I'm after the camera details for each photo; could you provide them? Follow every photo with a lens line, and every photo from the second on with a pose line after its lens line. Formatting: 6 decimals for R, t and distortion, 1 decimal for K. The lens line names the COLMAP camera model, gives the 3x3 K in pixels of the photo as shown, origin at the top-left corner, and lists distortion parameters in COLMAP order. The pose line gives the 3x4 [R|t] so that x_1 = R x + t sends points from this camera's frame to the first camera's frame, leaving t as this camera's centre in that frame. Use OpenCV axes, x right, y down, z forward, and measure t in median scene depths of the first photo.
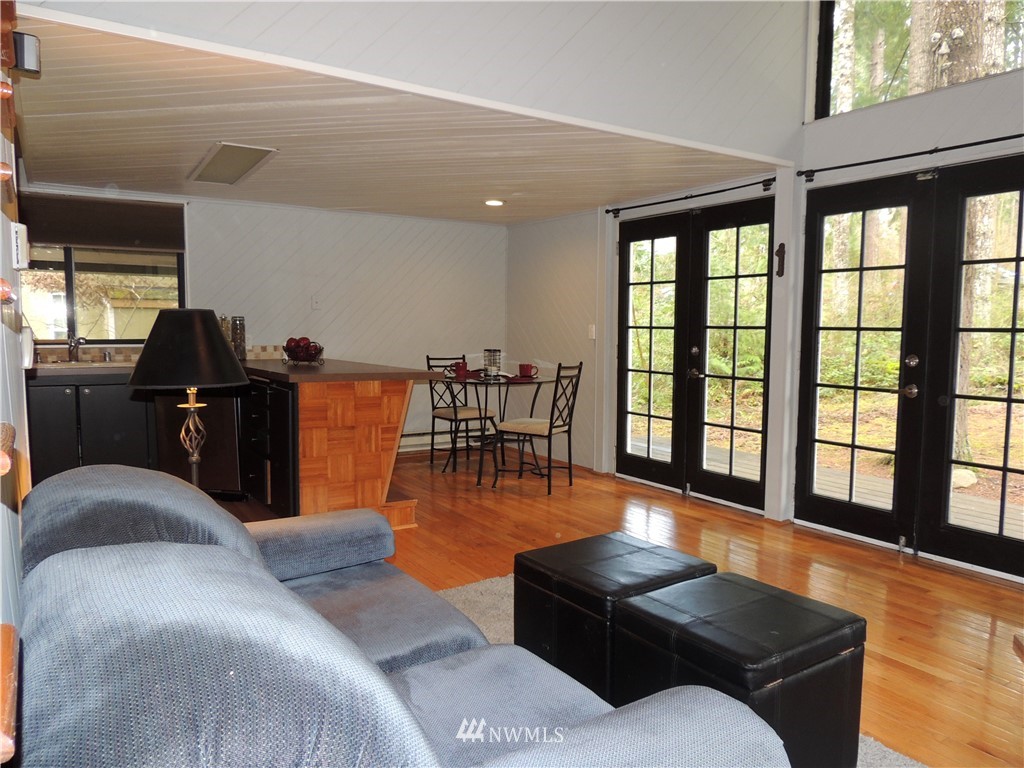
lens RADIAL K [[727.7, 0, 512.0], [0, 727.7, 384.0], [0, 0, 1]] dist [-0.015008, -0.002705]
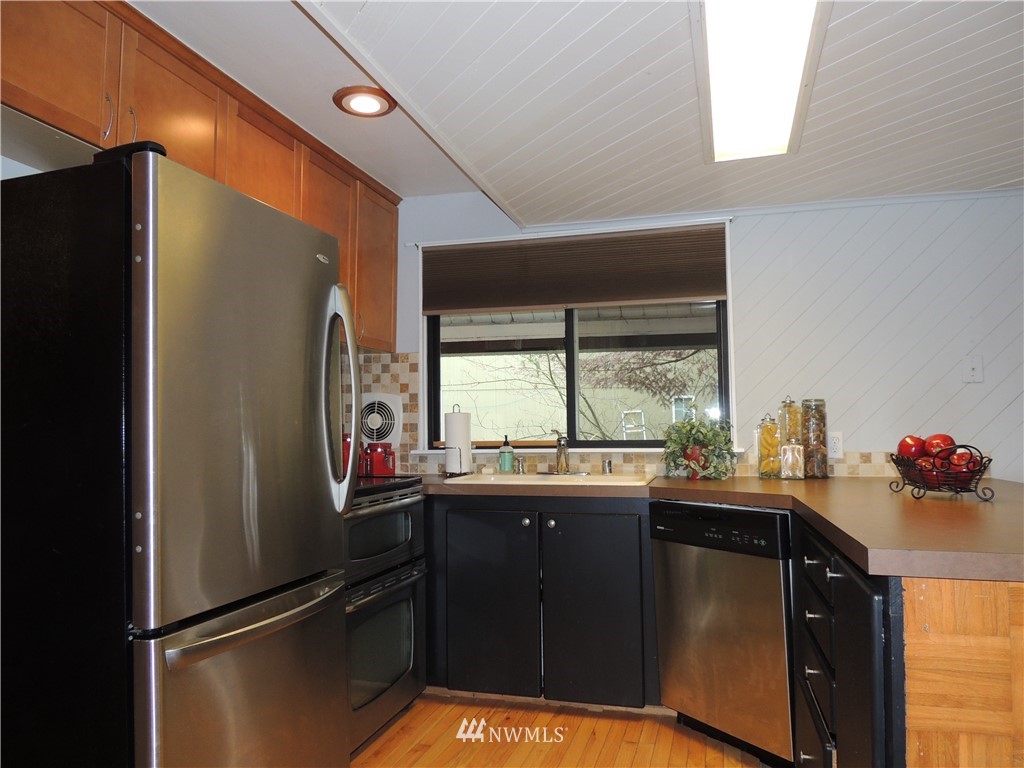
lens RADIAL K [[727.7, 0, 512.0], [0, 727.7, 384.0], [0, 0, 1]] dist [-0.015008, -0.002705]
pose [[0.669059, -0.059711, -0.740807, -0.140320], [-0.047151, 0.991349, -0.122490, -0.030155], [0.741712, 0.116883, 0.660455, 0.542620]]
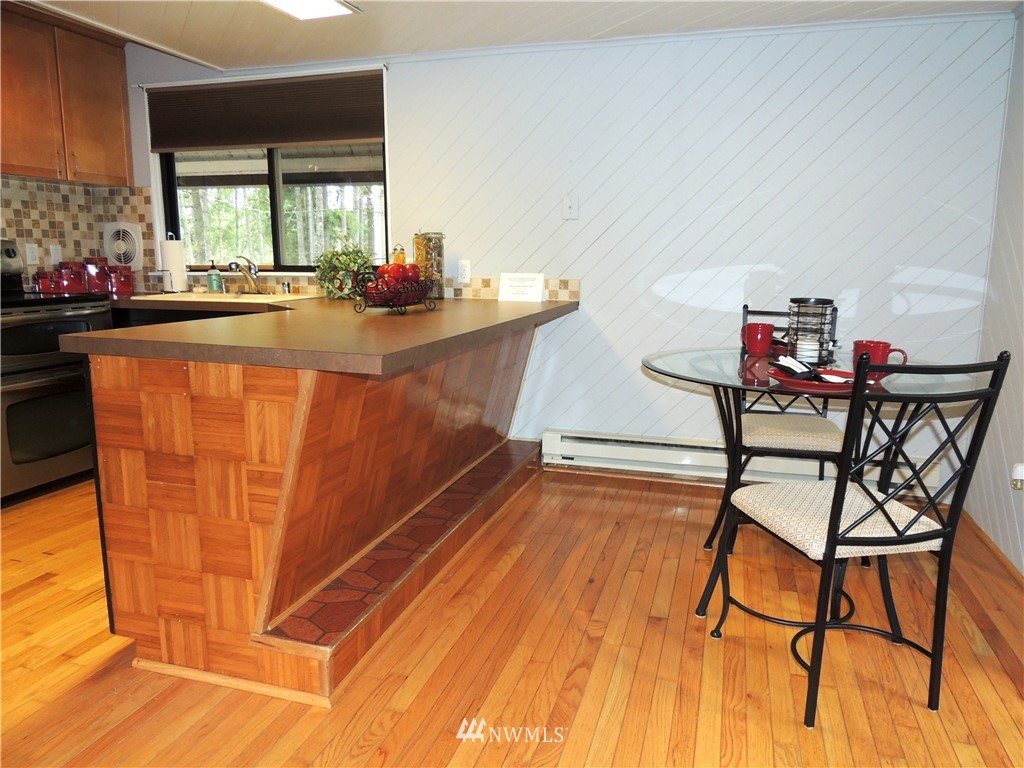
lens RADIAL K [[727.7, 0, 512.0], [0, 727.7, 384.0], [0, 0, 1]] dist [-0.015008, -0.002705]
pose [[0.646026, 0.128371, -0.752444, 0.213298], [-0.060829, 0.991280, 0.116892, -0.045194], [0.760888, -0.029745, 0.648201, 0.737808]]
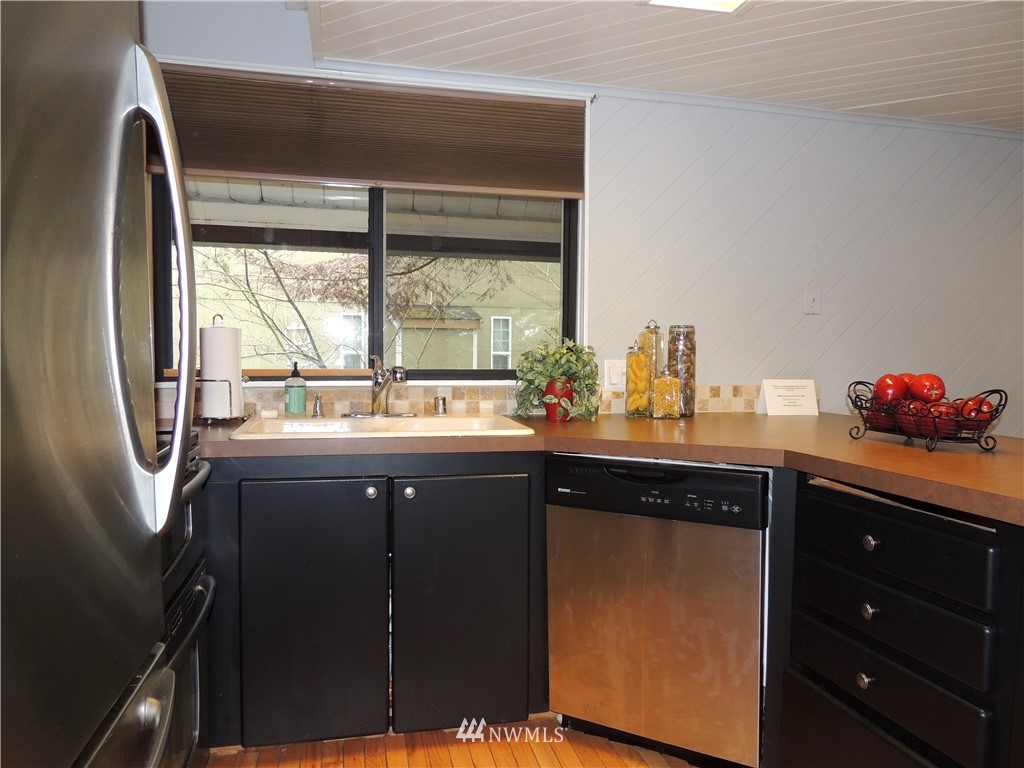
lens RADIAL K [[727.7, 0, 512.0], [0, 727.7, 384.0], [0, 0, 1]] dist [-0.015008, -0.002705]
pose [[0.943238, 0.020102, -0.331509, -0.381737], [-0.031722, 0.999056, -0.029676, -0.042886], [0.330599, 0.038508, 0.942985, 0.600598]]
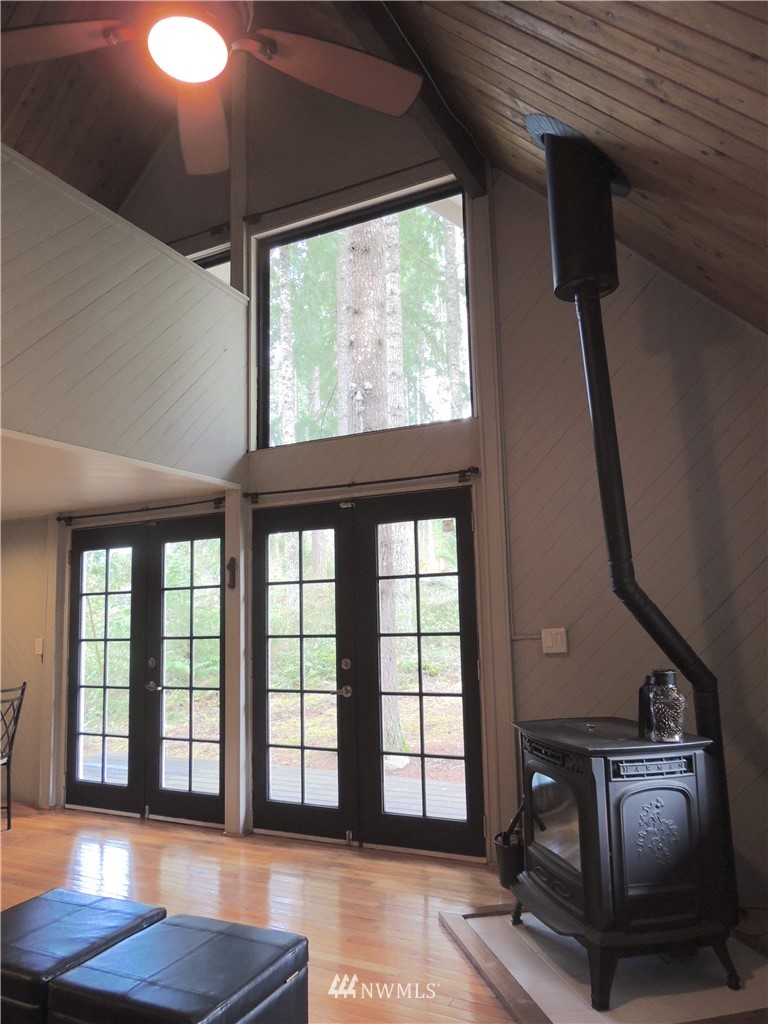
lens RADIAL K [[733.4, 0, 370.9], [0, 733.4, 517.1], [0, 0, 1]] dist [-0.013822, 0.000102]
pose [[0.865947, 0.039708, 0.498557, 0.007905], [0.071371, 0.976830, -0.201765, -0.018904], [-0.495017, 0.210300, 0.843049, -0.022901]]
